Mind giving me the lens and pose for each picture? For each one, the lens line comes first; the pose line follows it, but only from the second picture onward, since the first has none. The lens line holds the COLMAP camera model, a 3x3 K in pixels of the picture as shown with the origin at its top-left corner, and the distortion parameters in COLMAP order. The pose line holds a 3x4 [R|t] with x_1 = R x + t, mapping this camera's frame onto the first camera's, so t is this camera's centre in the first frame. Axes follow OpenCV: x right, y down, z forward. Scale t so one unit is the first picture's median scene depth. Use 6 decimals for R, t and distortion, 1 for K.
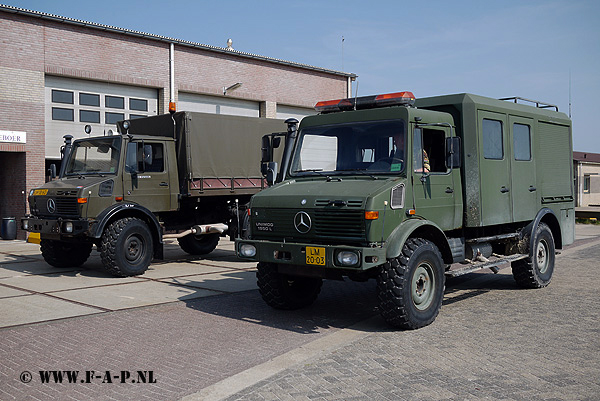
lens RADIAL K [[888.8, 0, 300.0], [0, 888.8, 200.5], [0, 0, 1]] dist [-0.015370, -0.011839]
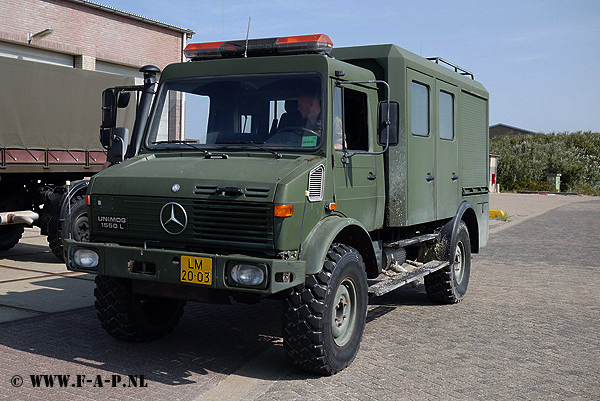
lens RADIAL K [[888.8, 0, 300.0], [0, 888.8, 200.5], [0, 0, 1]] dist [-0.015370, -0.011839]
pose [[0.971535, 0.022499, 0.235827, -0.057756], [-0.027834, 0.999426, 0.019318, -0.003990], [-0.235257, -0.025332, 0.971603, 0.304131]]
